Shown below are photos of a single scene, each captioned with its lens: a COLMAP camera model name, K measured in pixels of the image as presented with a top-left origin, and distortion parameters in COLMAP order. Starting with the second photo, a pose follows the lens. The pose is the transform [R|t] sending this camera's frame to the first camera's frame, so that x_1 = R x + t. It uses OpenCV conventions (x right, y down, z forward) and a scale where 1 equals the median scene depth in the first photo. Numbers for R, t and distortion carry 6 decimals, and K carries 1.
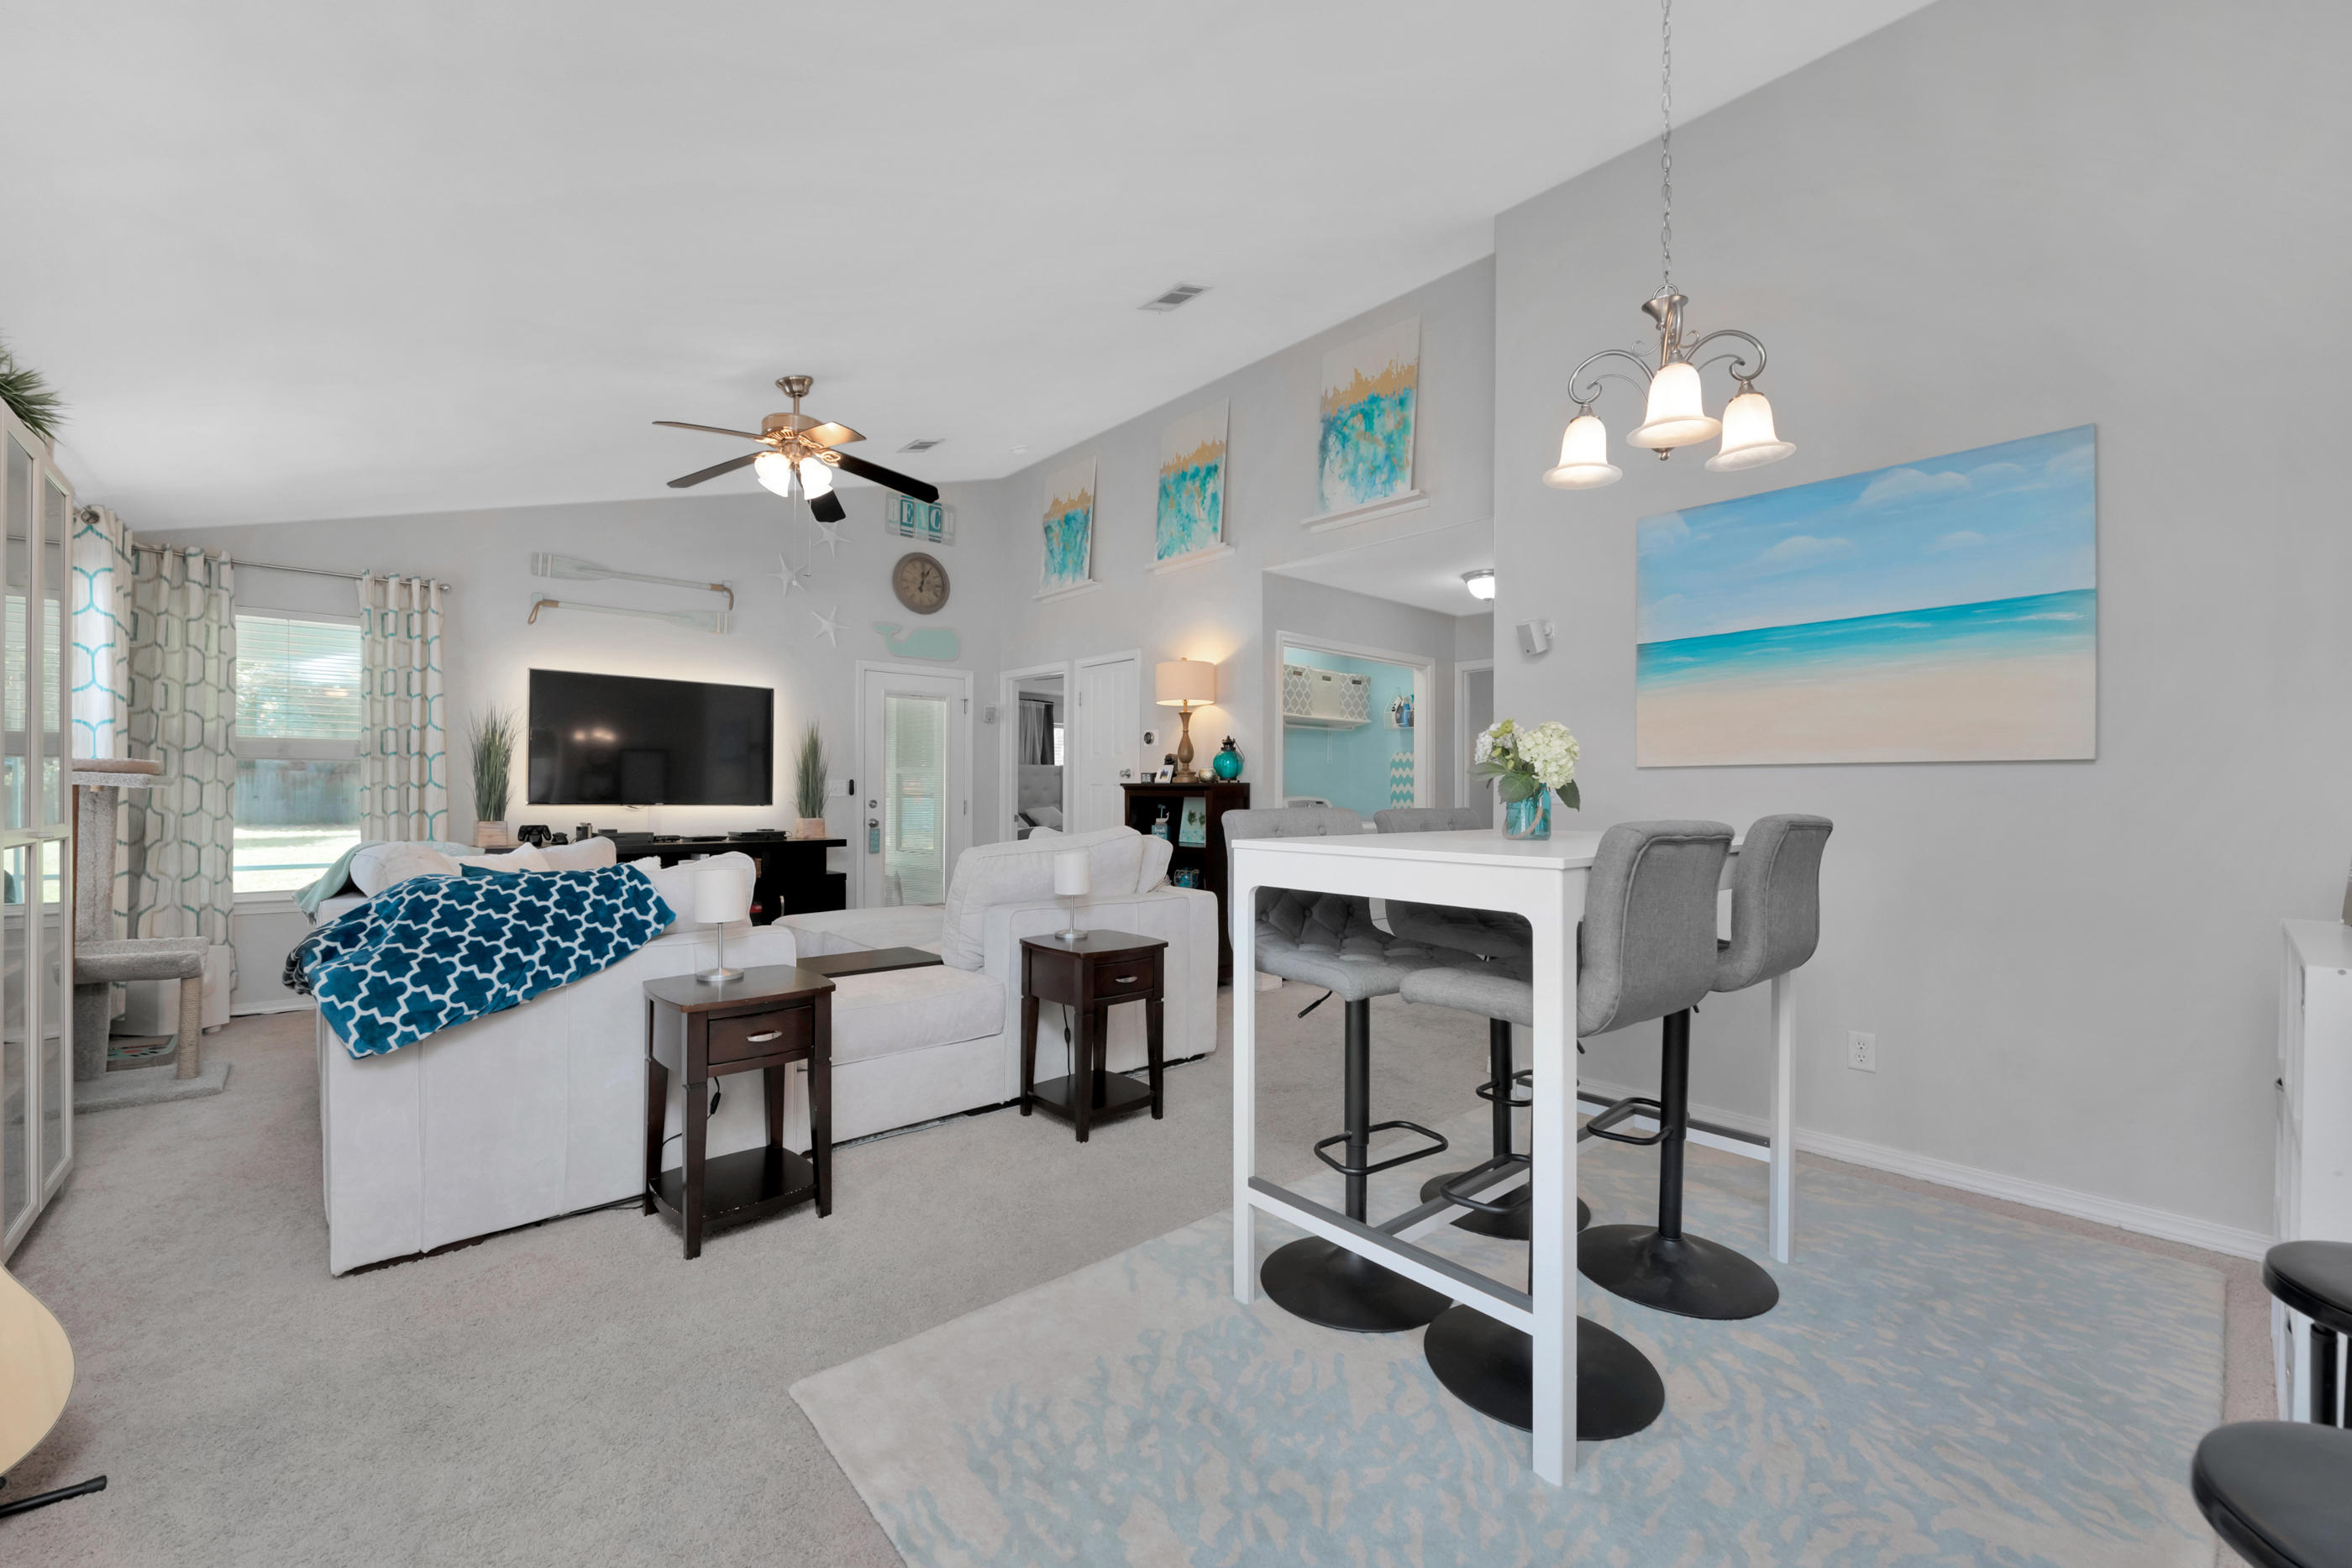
lens RADIAL K [[953.1, 0, 1192.9], [0, 953.1, 793.0], [0, 0, 1]] dist [-0.001657, -0.000247]
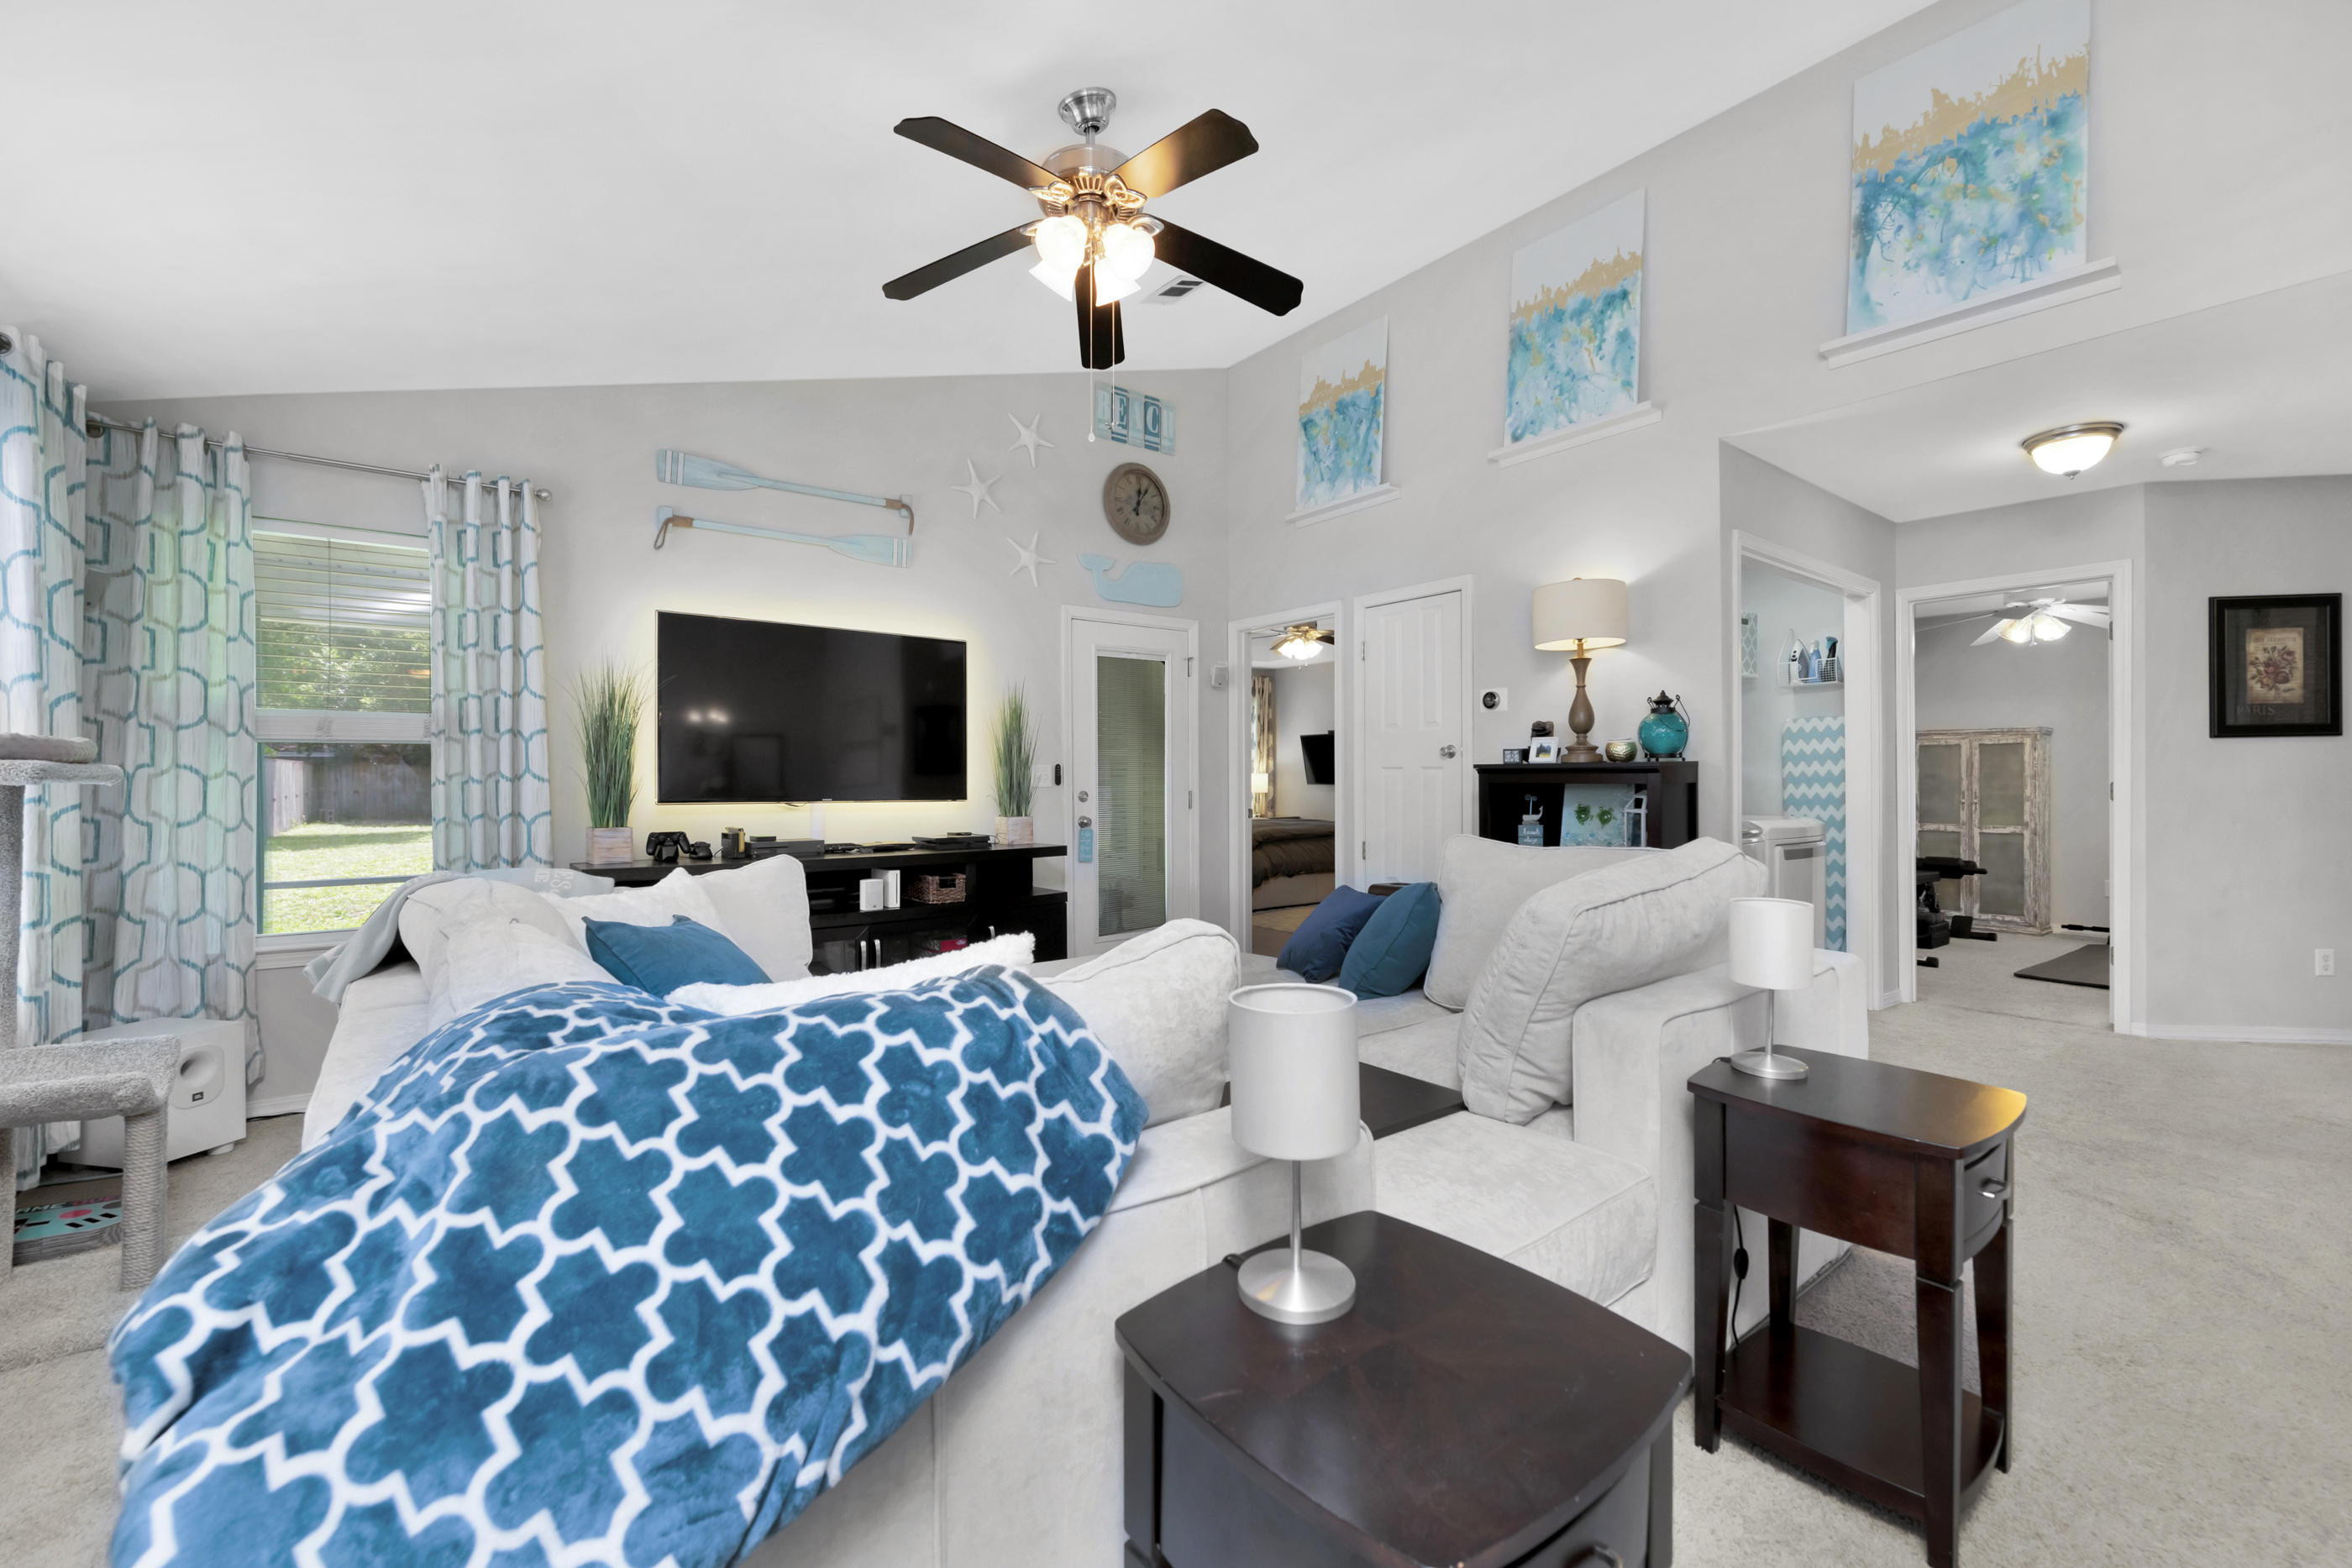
lens RADIAL K [[971.0, 0, 1187.0], [0, 971.0, 783.2], [0, 0, 1]] dist [-0.000413, -0.000305]
pose [[0.997076, -0.009624, -0.075810, -0.204860], [0.009987, 0.999940, 0.004410, -0.001573], [0.075763, -0.005154, 0.997113, 0.252989]]
